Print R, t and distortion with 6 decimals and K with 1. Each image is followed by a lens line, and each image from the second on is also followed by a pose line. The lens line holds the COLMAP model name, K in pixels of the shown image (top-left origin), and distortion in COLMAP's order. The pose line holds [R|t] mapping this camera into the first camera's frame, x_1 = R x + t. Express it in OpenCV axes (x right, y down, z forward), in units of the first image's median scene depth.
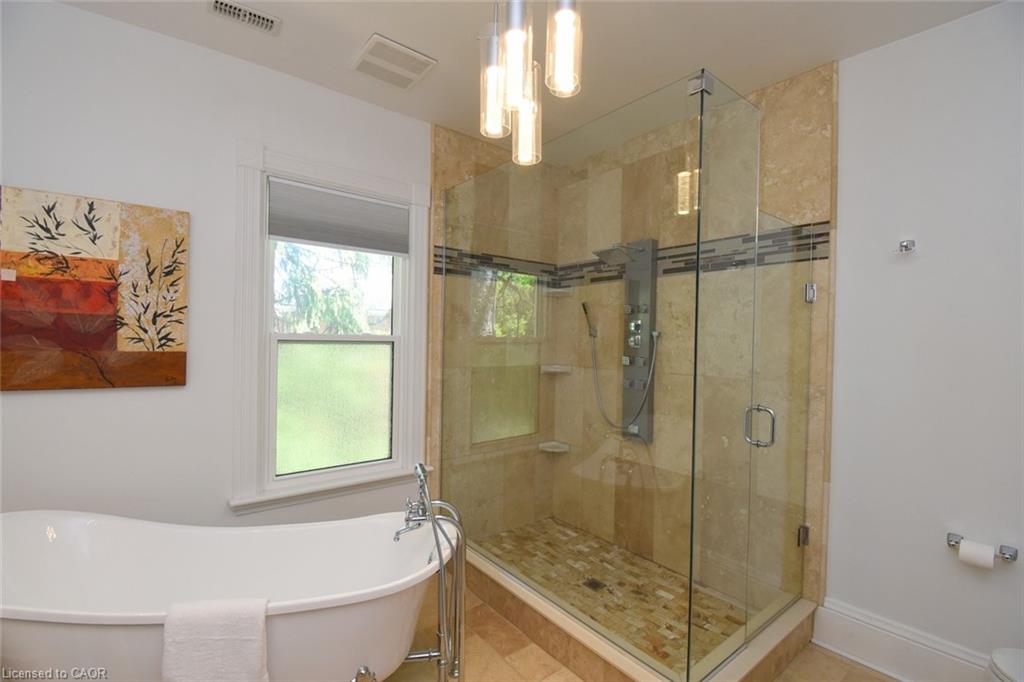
lens RADIAL K [[450.0, 0, 508.0], [0, 450.0, 342.2], [0, 0, 1]] dist [0.016806, -0.023763]
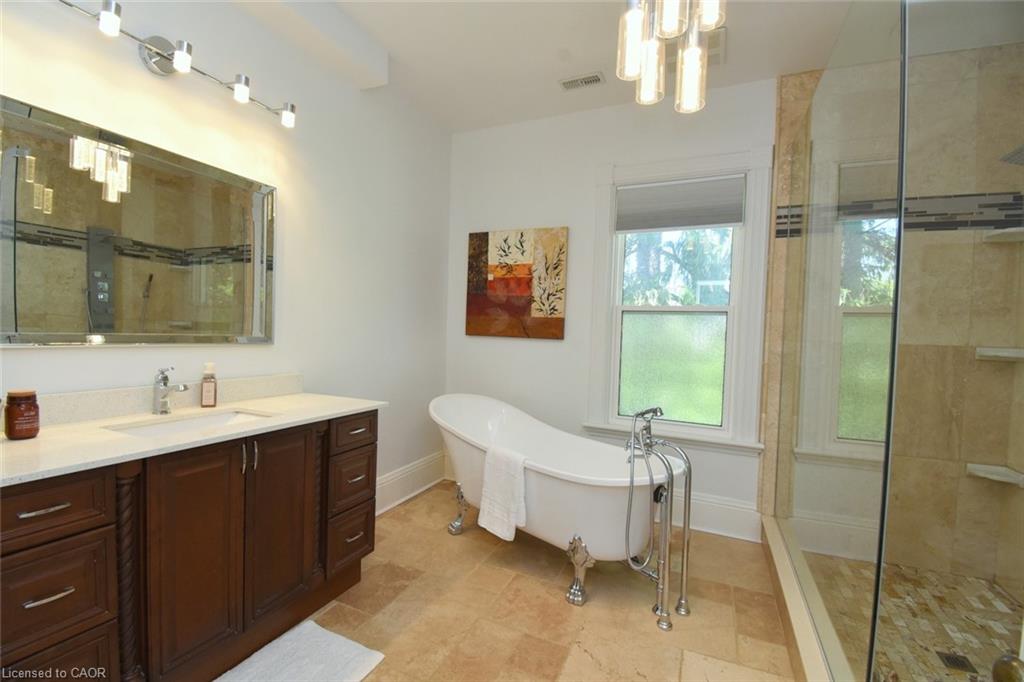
lens RADIAL K [[450.0, 0, 508.0], [0, 450.0, 342.2], [0, 0, 1]] dist [0.016806, -0.023763]
pose [[0.458060, 0.018533, -0.888728, 0.574431], [-0.030000, 0.999535, 0.005381, 0.103368], [0.888415, 0.024196, 0.458403, 0.132506]]
